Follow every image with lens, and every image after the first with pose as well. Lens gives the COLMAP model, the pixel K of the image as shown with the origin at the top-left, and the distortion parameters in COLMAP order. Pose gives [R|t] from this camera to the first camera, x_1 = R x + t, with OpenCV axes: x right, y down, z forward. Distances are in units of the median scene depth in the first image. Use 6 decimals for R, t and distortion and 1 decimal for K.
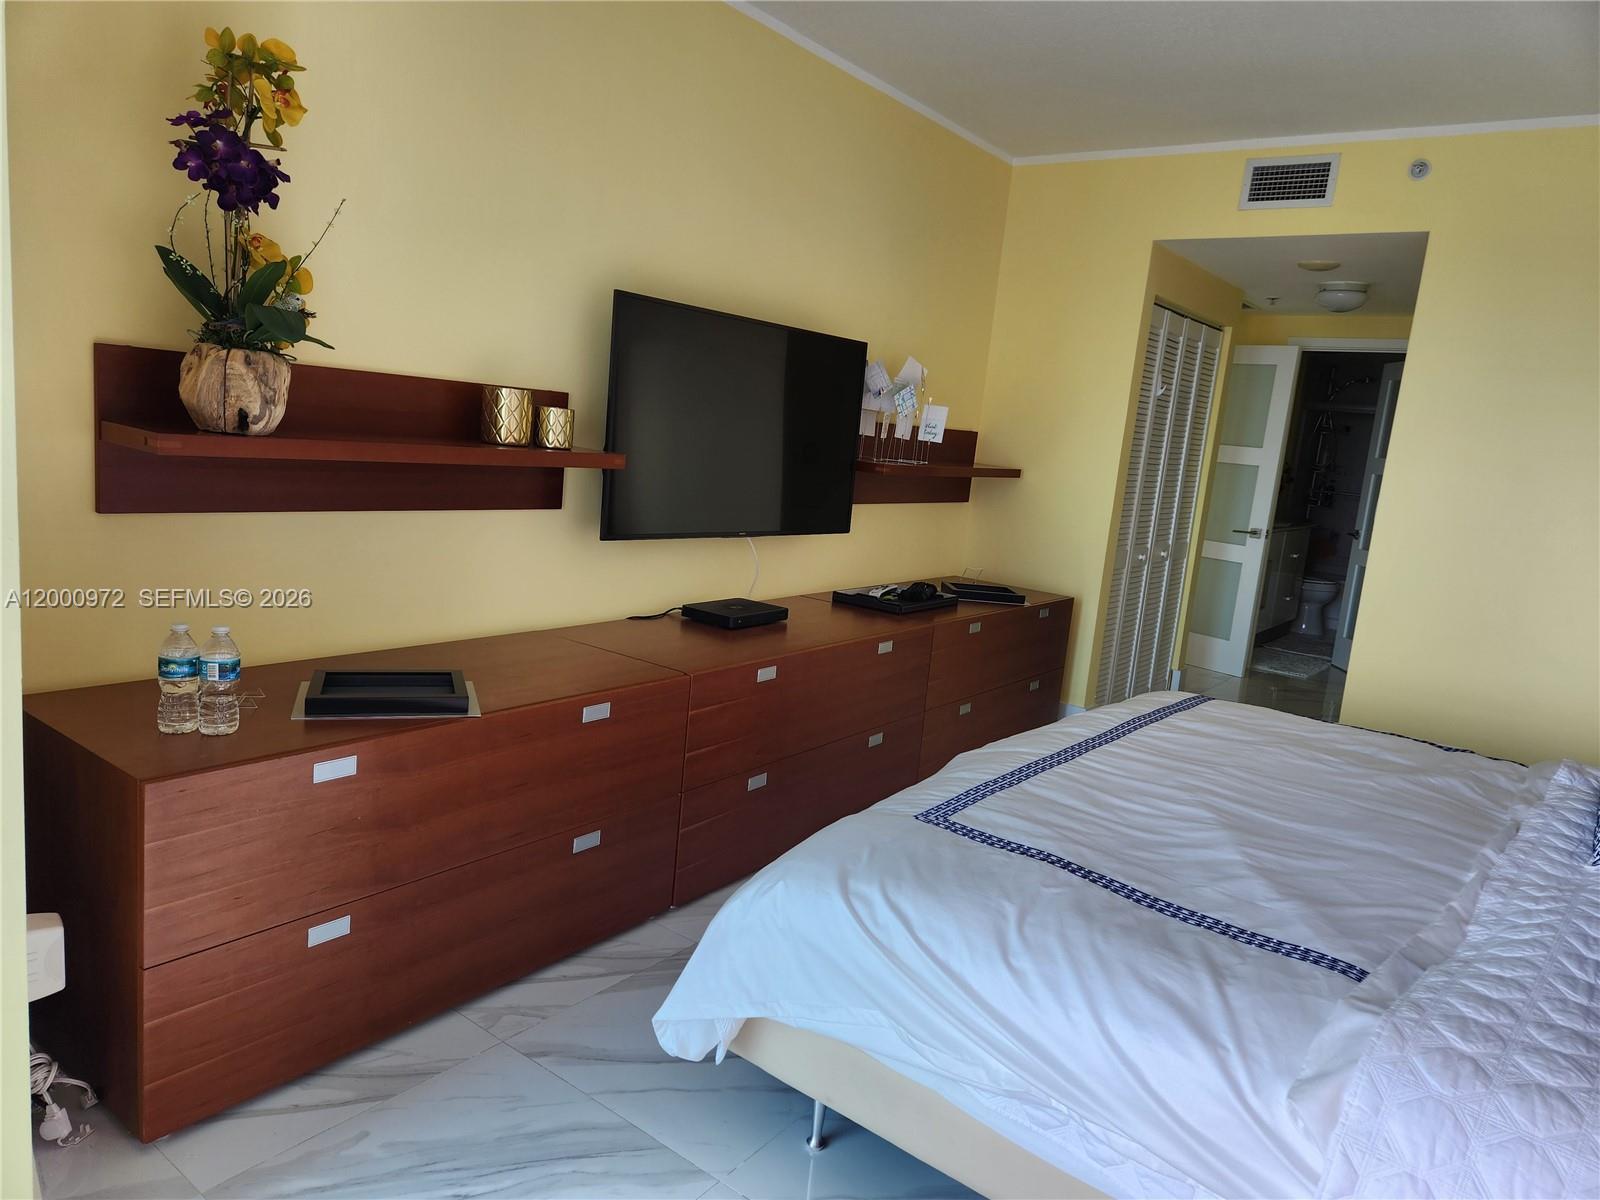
lens RADIAL K [[1088.4, 0, 800.0], [0, 1088.4, 600.0], [0, 0, 1]] dist [0.084032, -0.073678]
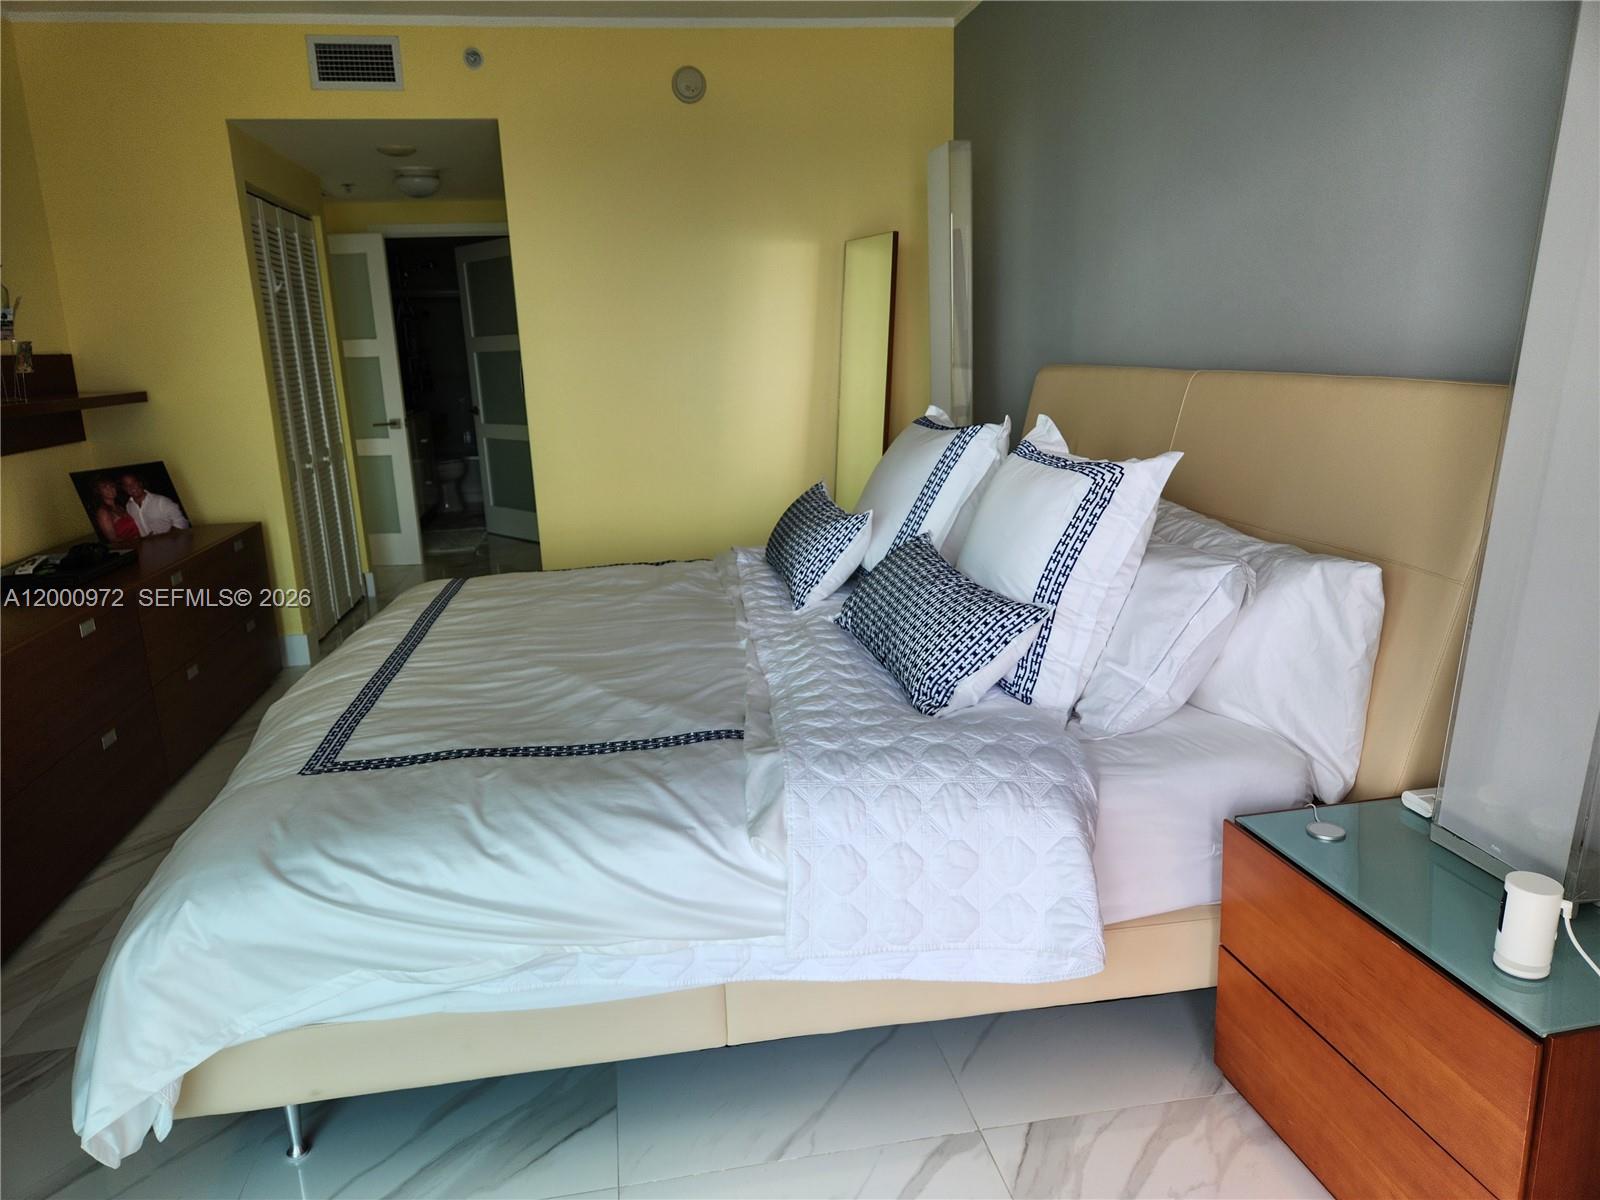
lens RADIAL K [[1088.4, 0, 800.0], [0, 1088.4, 600.0], [0, 0, 1]] dist [0.084032, -0.073678]
pose [[0.675960, -0.284093, 0.679977, -0.209095], [0.221827, 0.958351, 0.179880, -0.013486], [-0.702760, 0.029246, 0.710826, 0.056104]]
